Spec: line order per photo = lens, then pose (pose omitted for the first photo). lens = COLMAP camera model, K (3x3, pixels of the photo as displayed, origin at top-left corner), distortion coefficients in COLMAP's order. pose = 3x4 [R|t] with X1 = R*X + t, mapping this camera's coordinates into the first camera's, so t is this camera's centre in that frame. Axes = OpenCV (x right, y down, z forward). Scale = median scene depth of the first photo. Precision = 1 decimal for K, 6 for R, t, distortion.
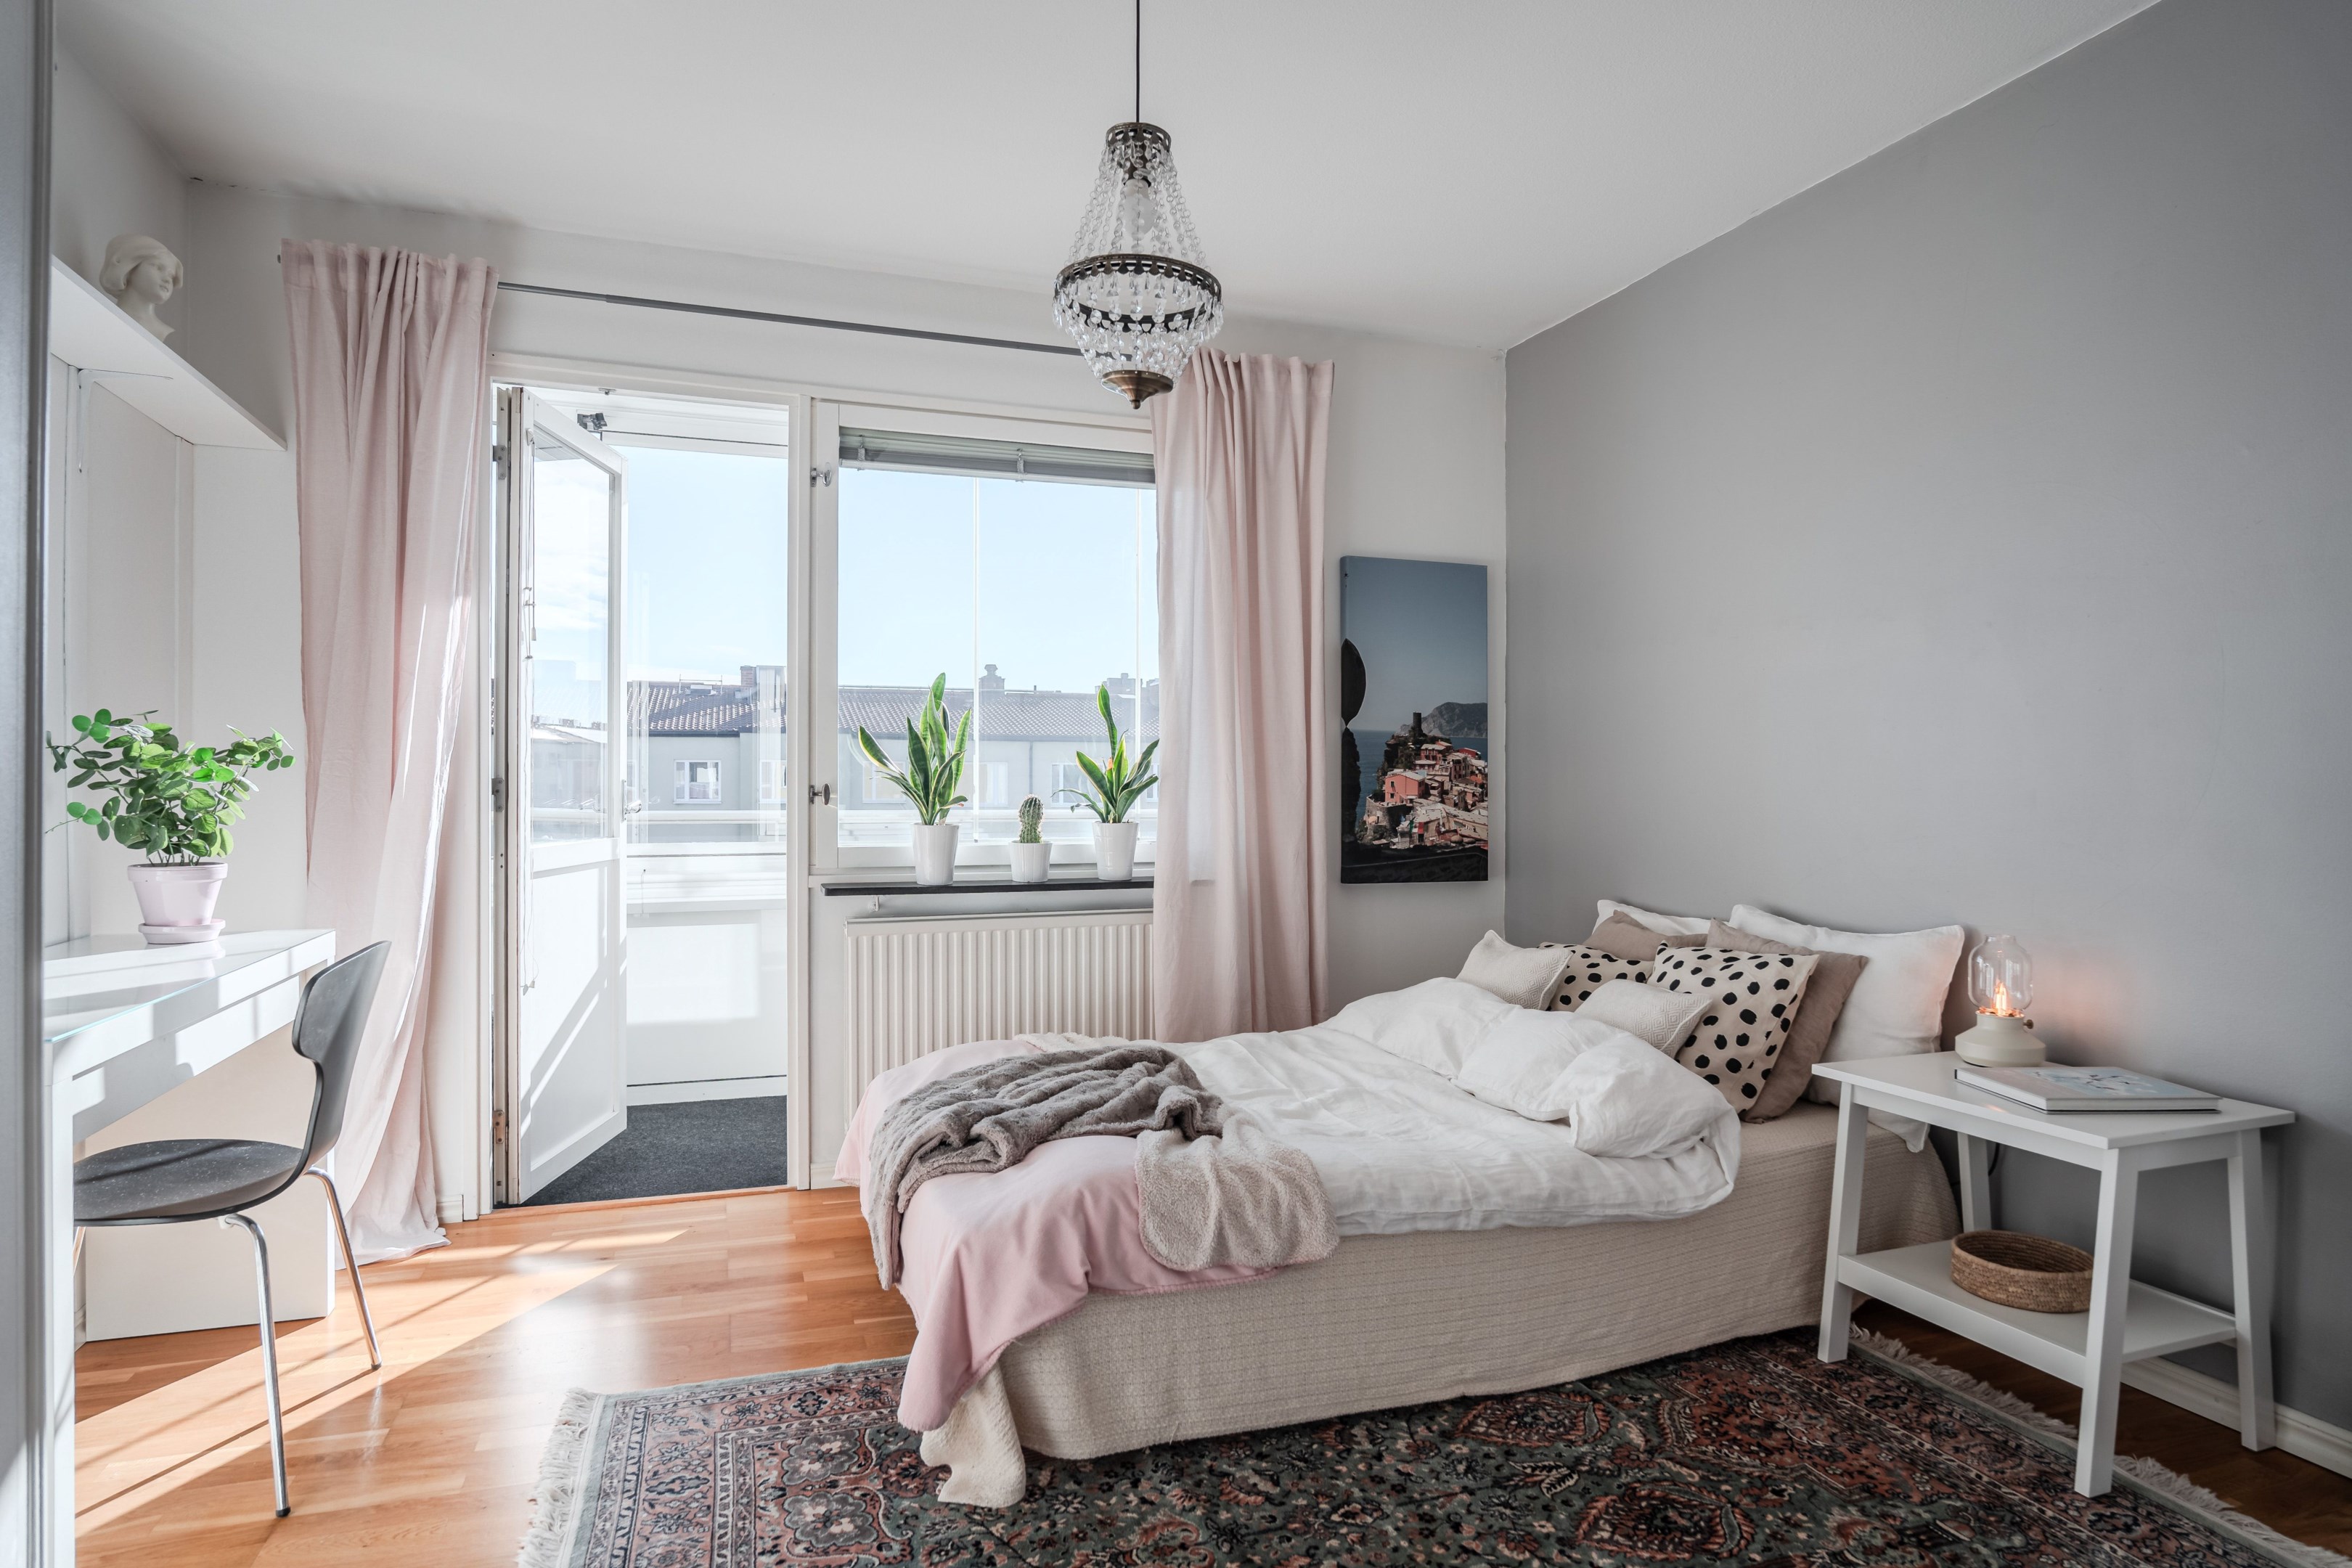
lens RADIAL K [[1344.6, 0, 1178.3], [0, 1344.6, 793.8], [0, 0, 1]] dist [-0.006622, -0.000332]
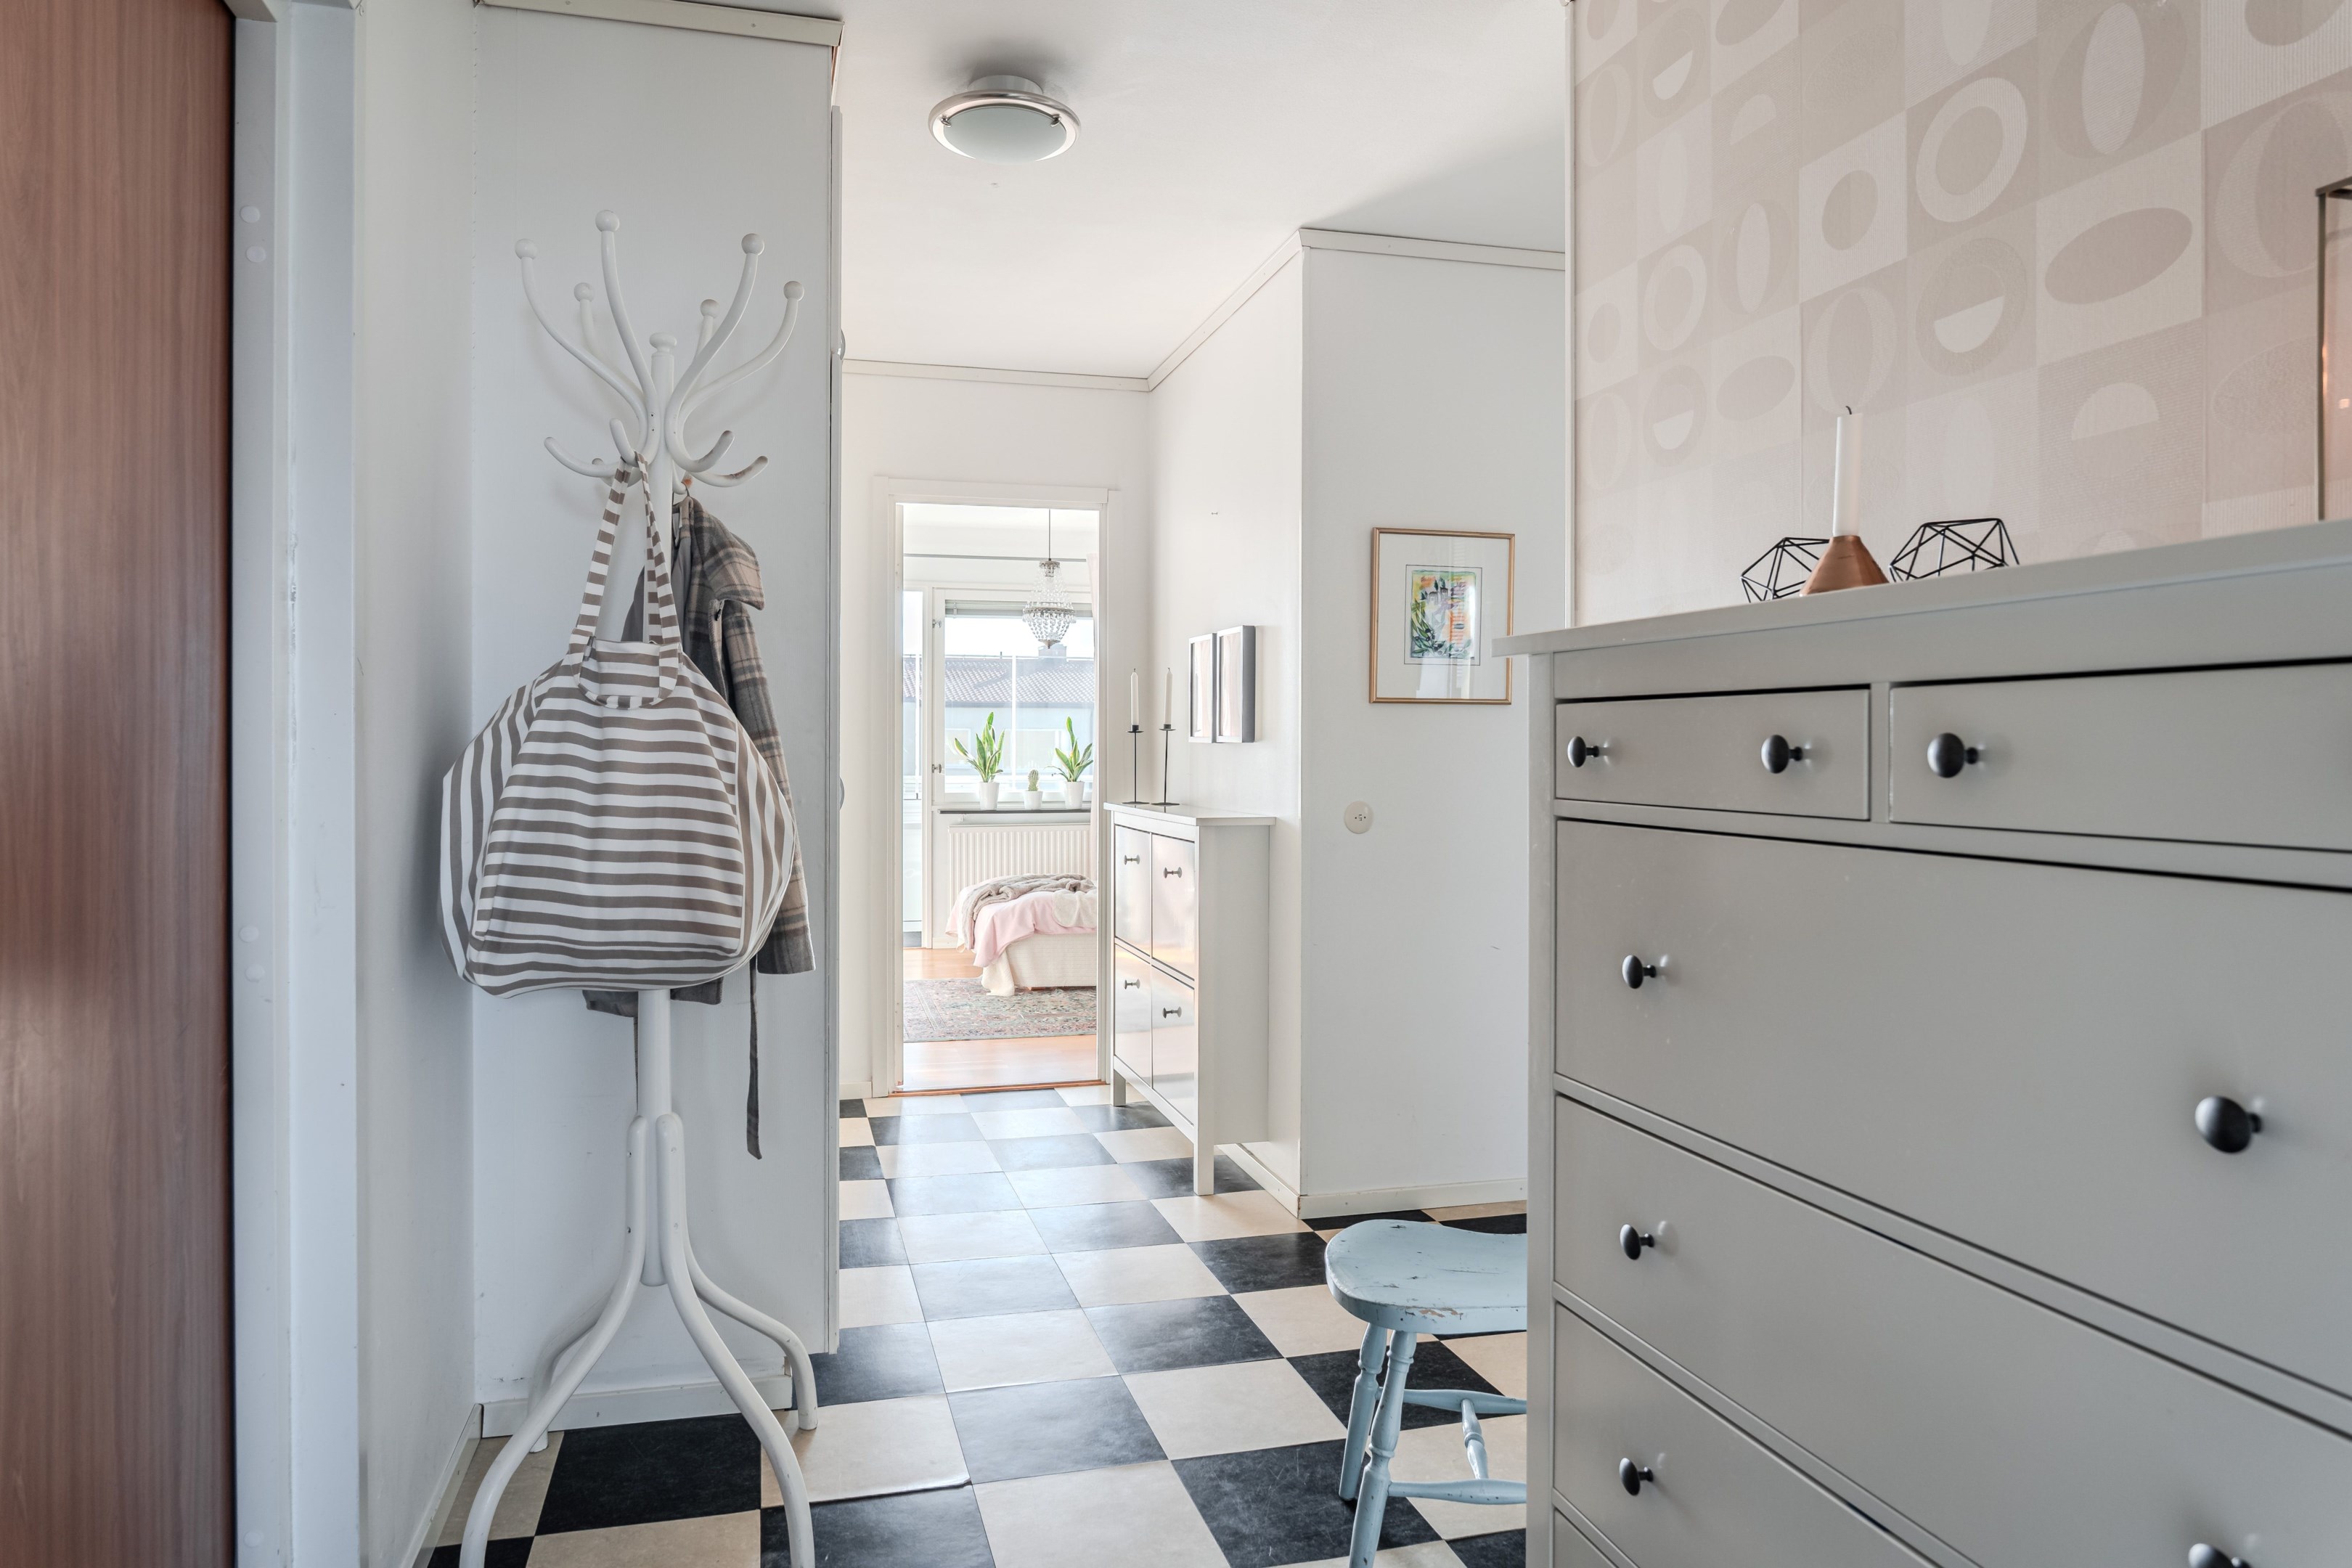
lens RADIAL K [[1483.1, 0, 1172.6], [0, 1483.1, 771.2], [0, 0, 1]] dist [0.001794, 0.000017]
pose [[0.997965, 0.002496, -0.063718, 0.271468], [-0.001860, 0.999948, 0.010032, -0.020358], [0.063739, -0.009893, 0.997918, -1.389353]]
